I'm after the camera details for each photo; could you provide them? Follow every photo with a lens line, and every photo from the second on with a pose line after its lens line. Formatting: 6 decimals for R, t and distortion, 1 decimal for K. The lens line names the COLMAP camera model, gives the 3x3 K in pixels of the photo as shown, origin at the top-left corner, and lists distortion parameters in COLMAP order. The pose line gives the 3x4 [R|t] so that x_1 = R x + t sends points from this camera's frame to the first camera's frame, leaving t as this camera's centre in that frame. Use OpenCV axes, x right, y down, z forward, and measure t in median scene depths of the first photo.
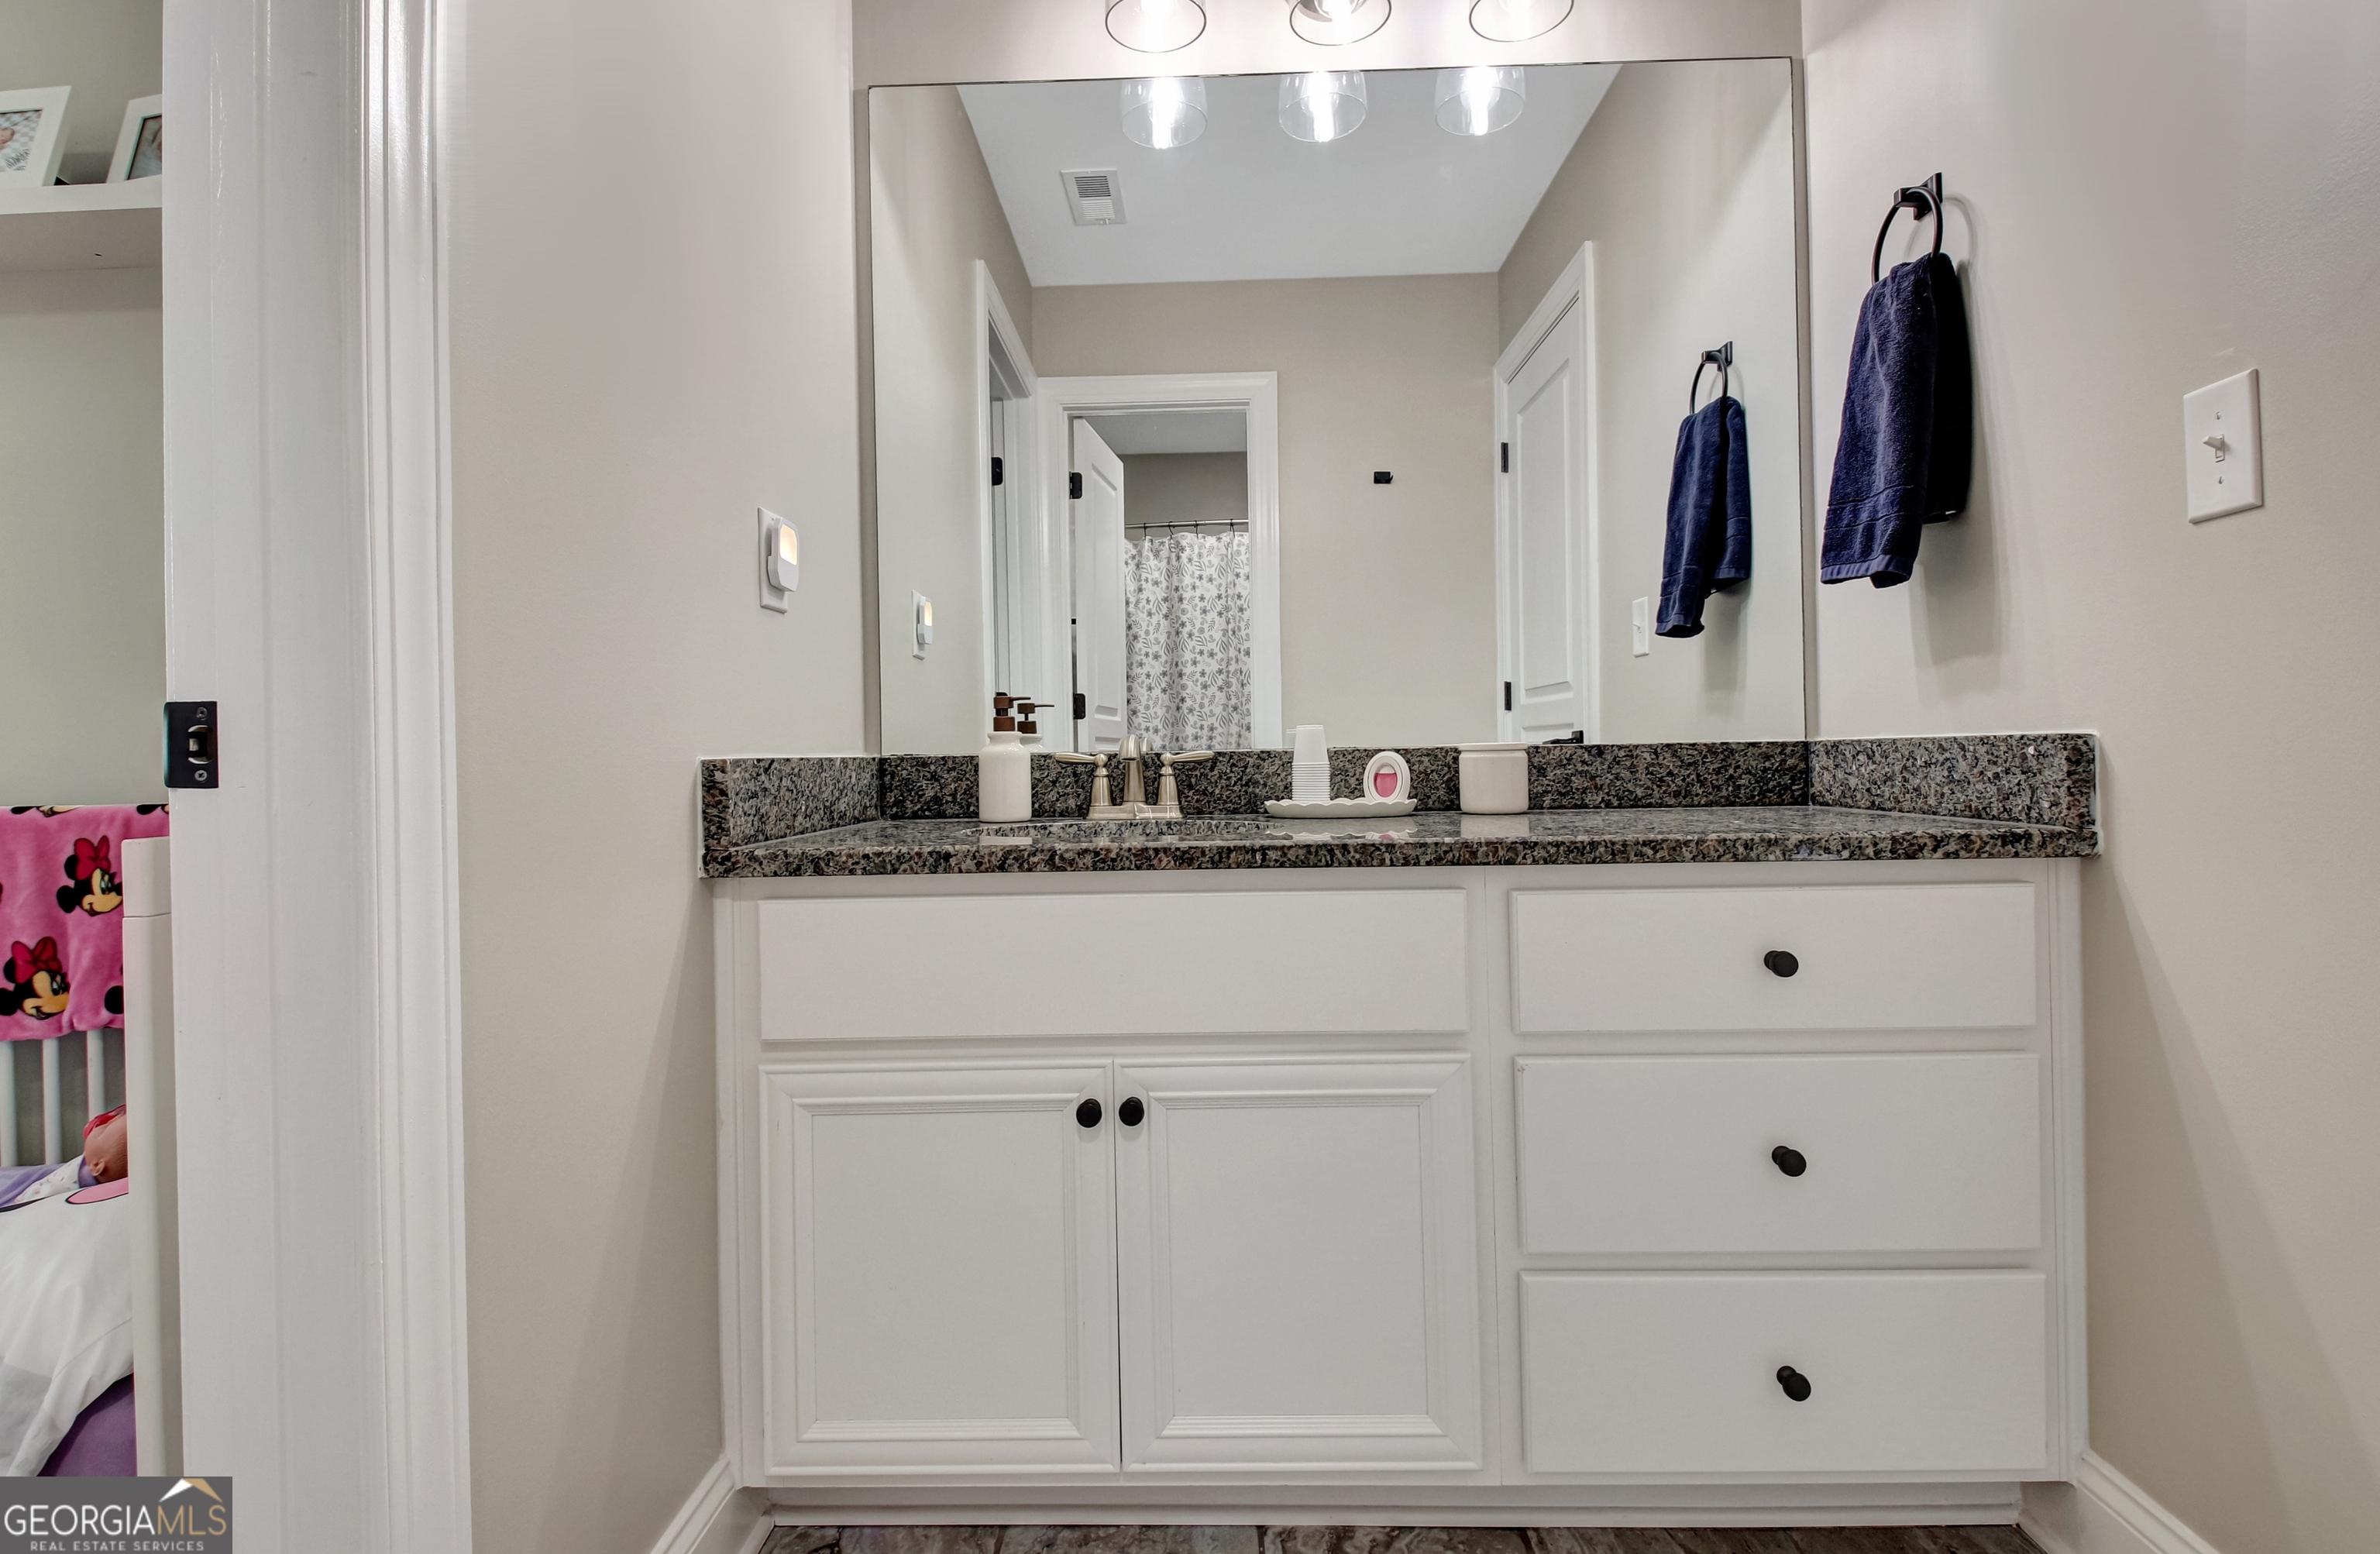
lens RADIAL K [[1172.0, 0, 1161.2], [0, 1172.0, 732.9], [0, 0, 1]] dist [0.046497, -0.035225]
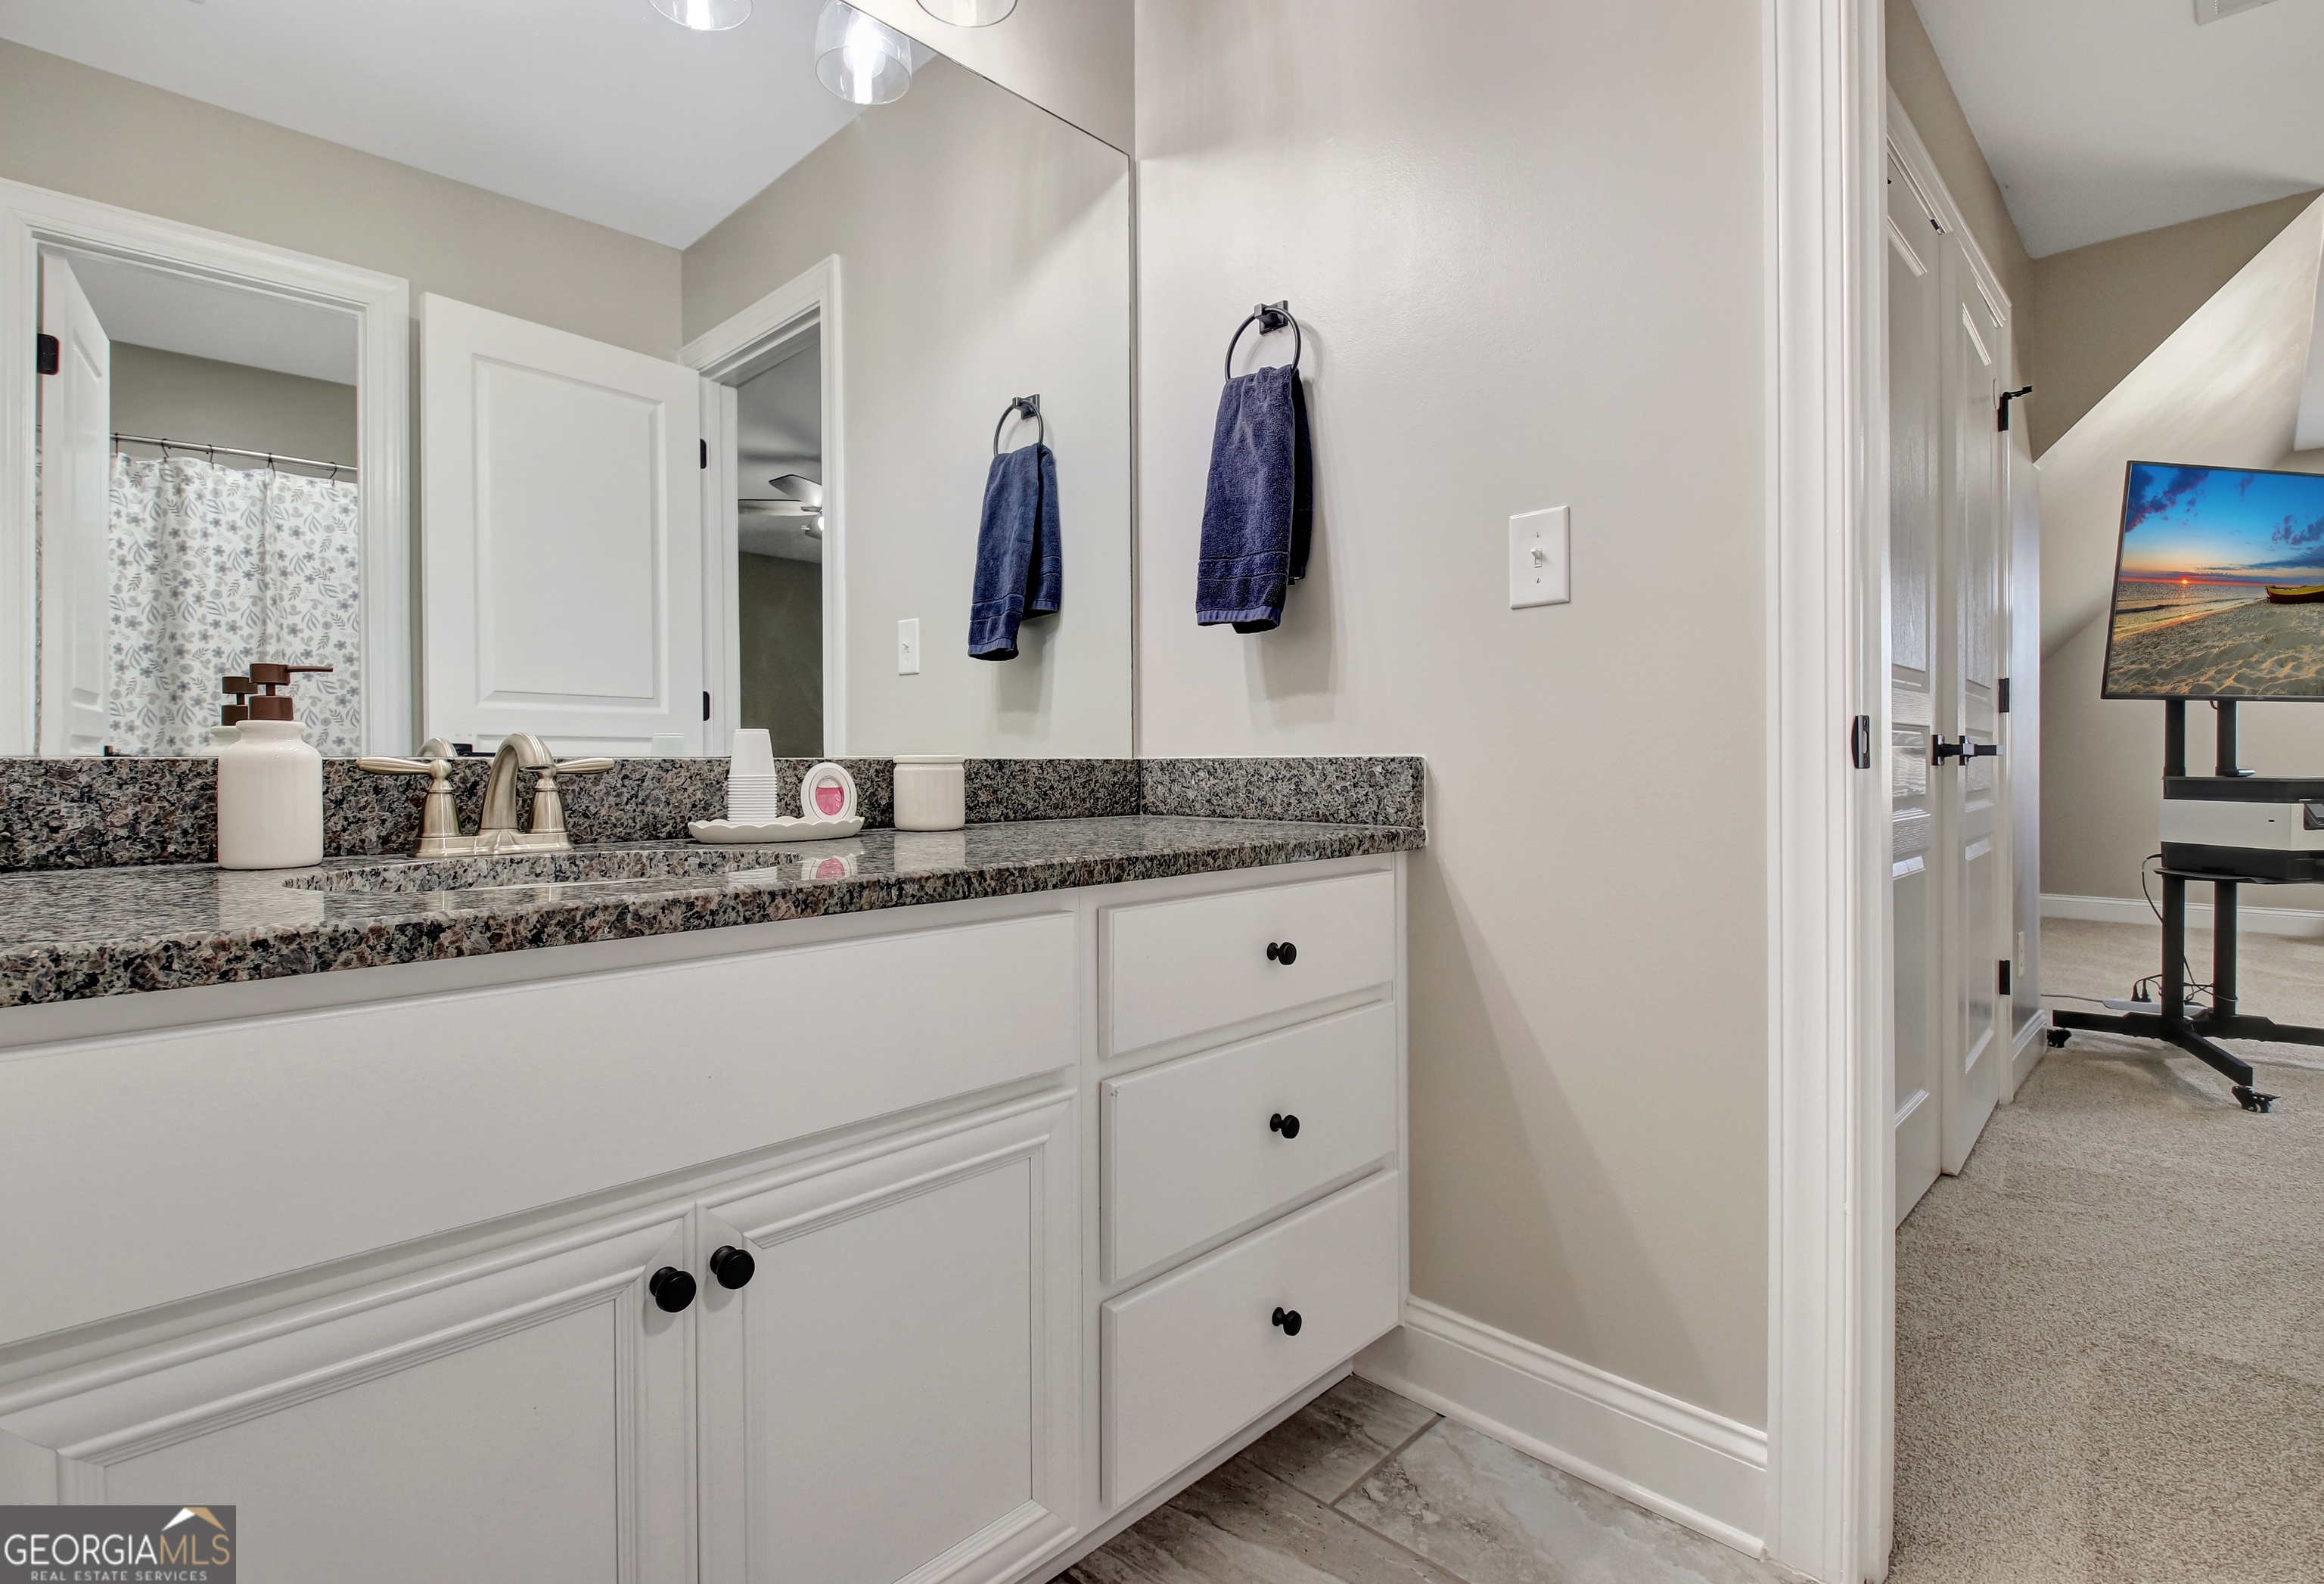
lens RADIAL K [[1116.4, 0, 1141.2], [0, 1116.4, 761.6], [0, 0, 1]] dist [0.050371, -0.036482]
pose [[0.685083, 0.016208, 0.728285, -0.290698], [-0.024209, 0.999707, 0.000524, 0.010281], [-0.728063, -0.017990, 0.685275, 0.296050]]
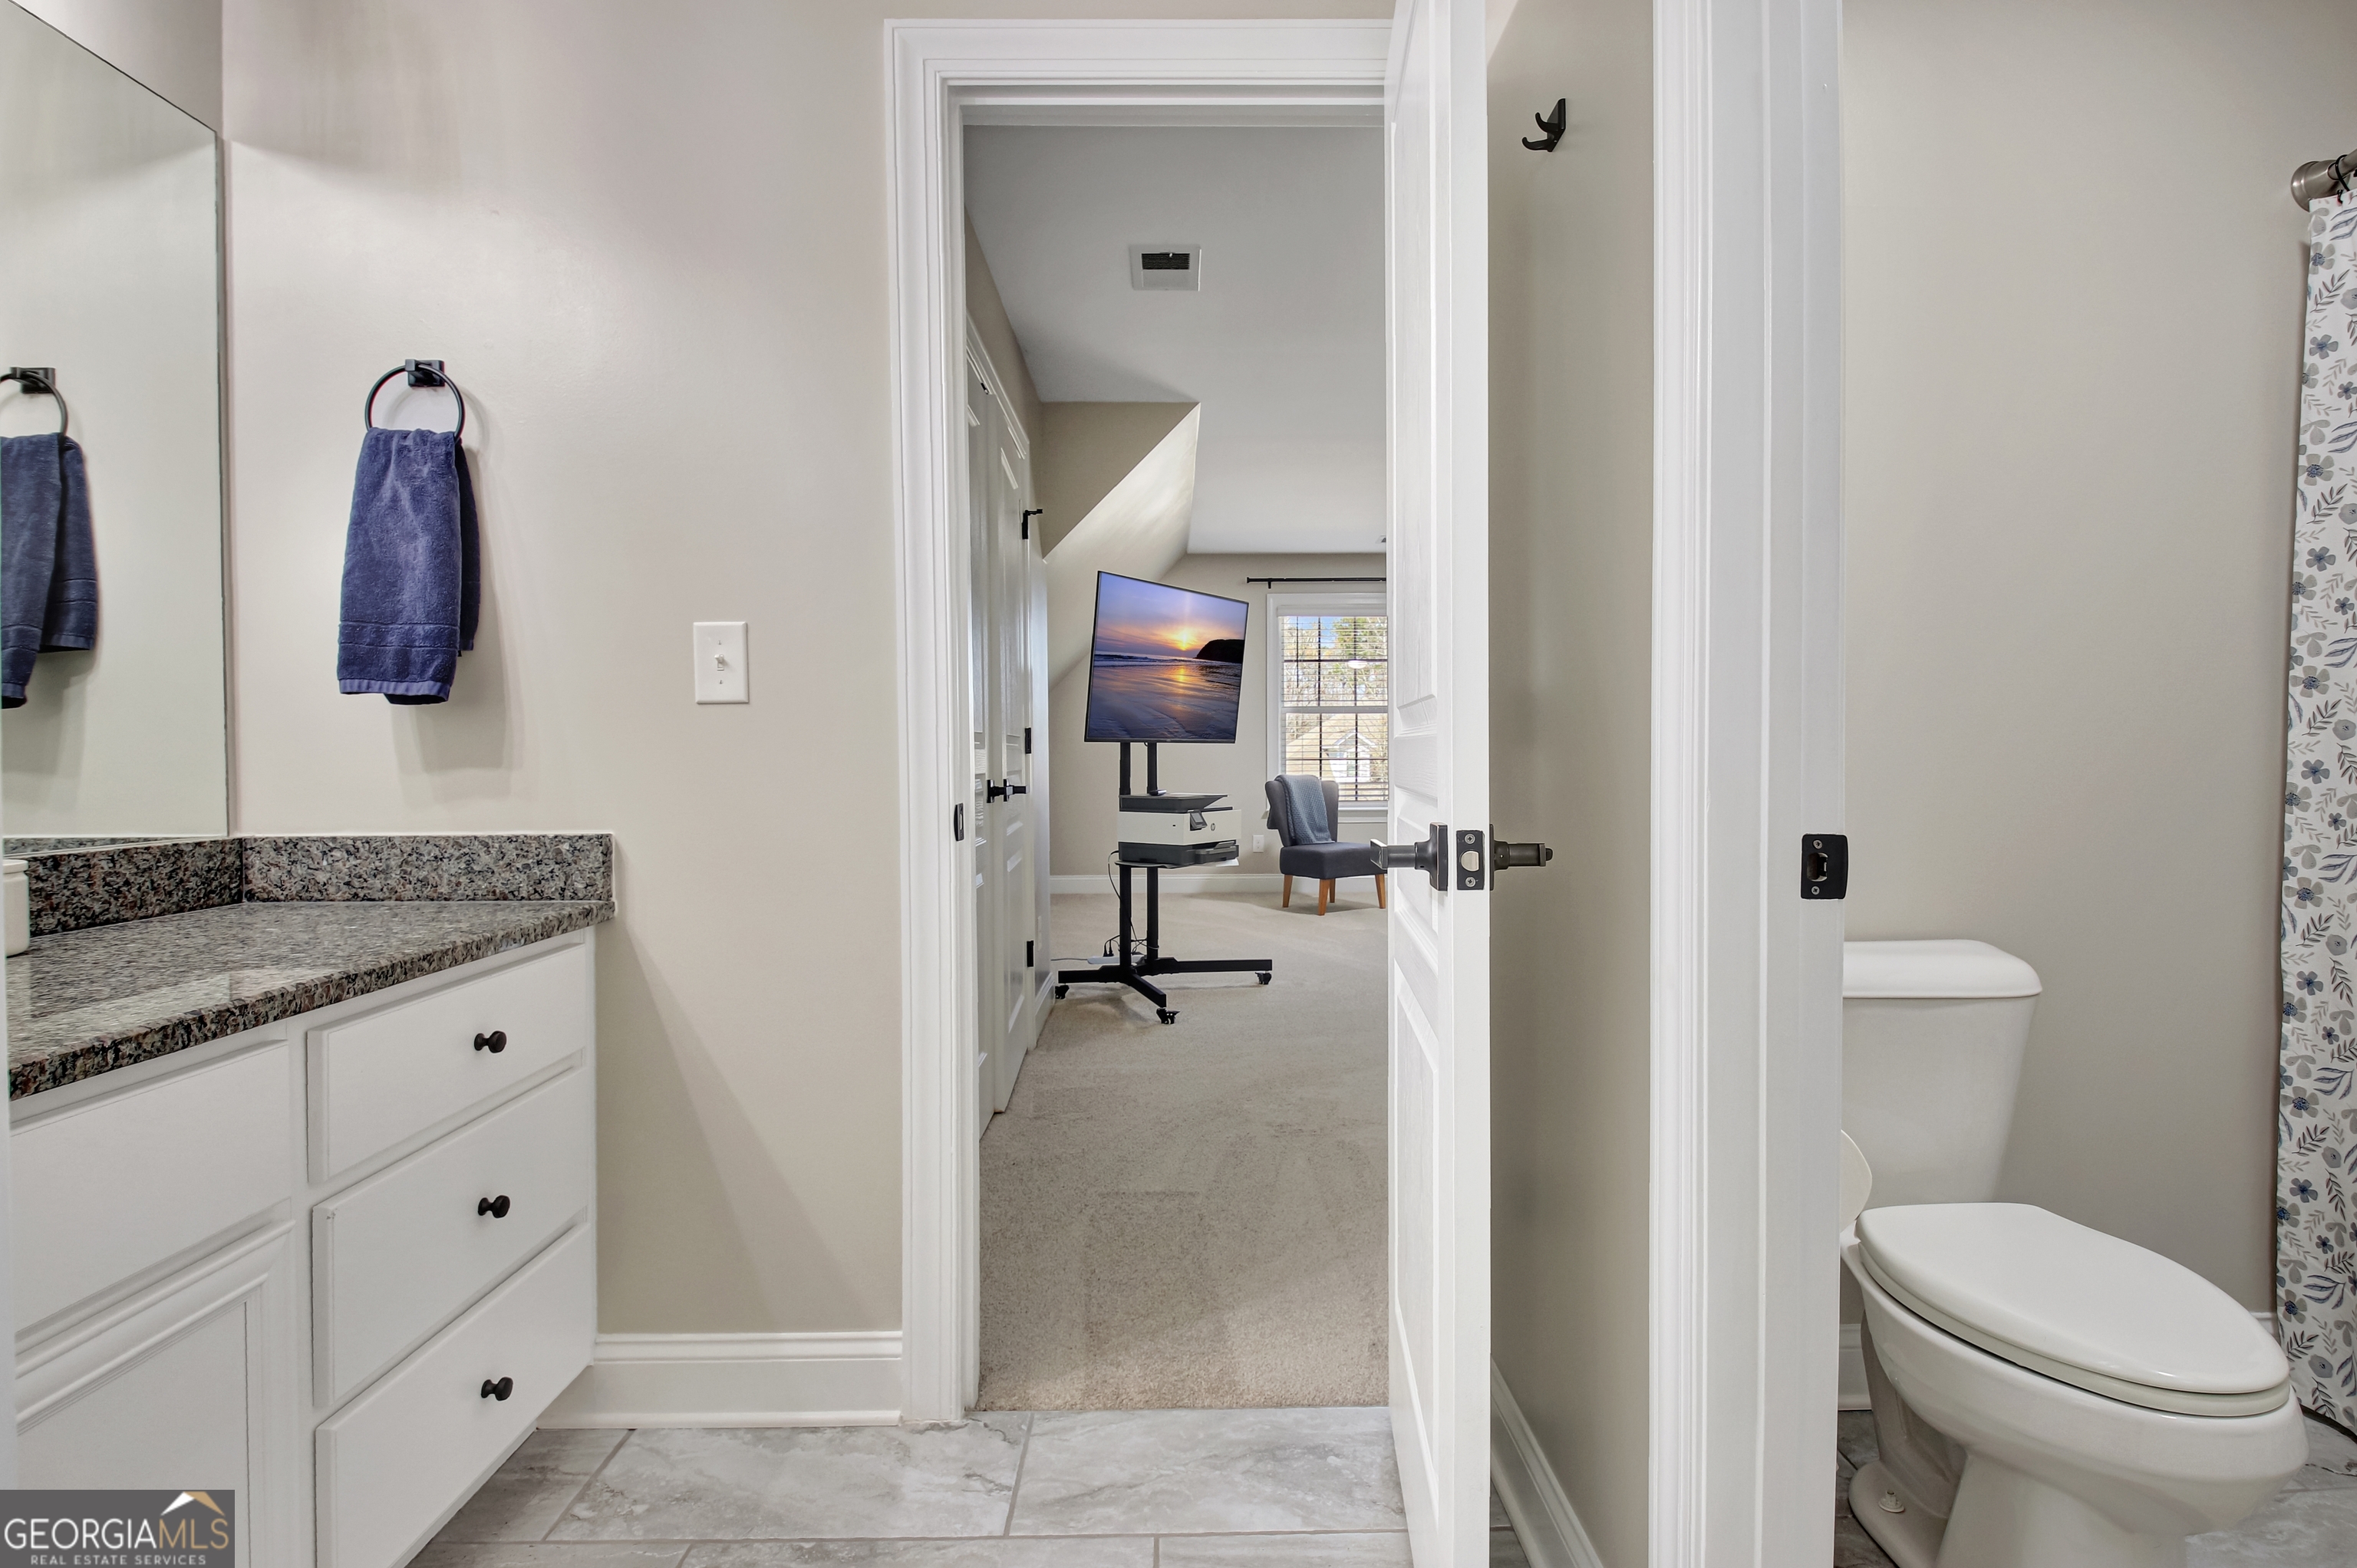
lens RADIAL K [[1192.4, 0, 1198.9], [0, 1192.4, 769.4], [0, 0, 1]] dist [-0.000825, -0.016890]
pose [[-0.043516, 0.003375, 0.999047, -0.561408], [-0.011084, 0.999931, -0.003861, -0.064949], [-0.998991, -0.011242, -0.043475, 0.286177]]
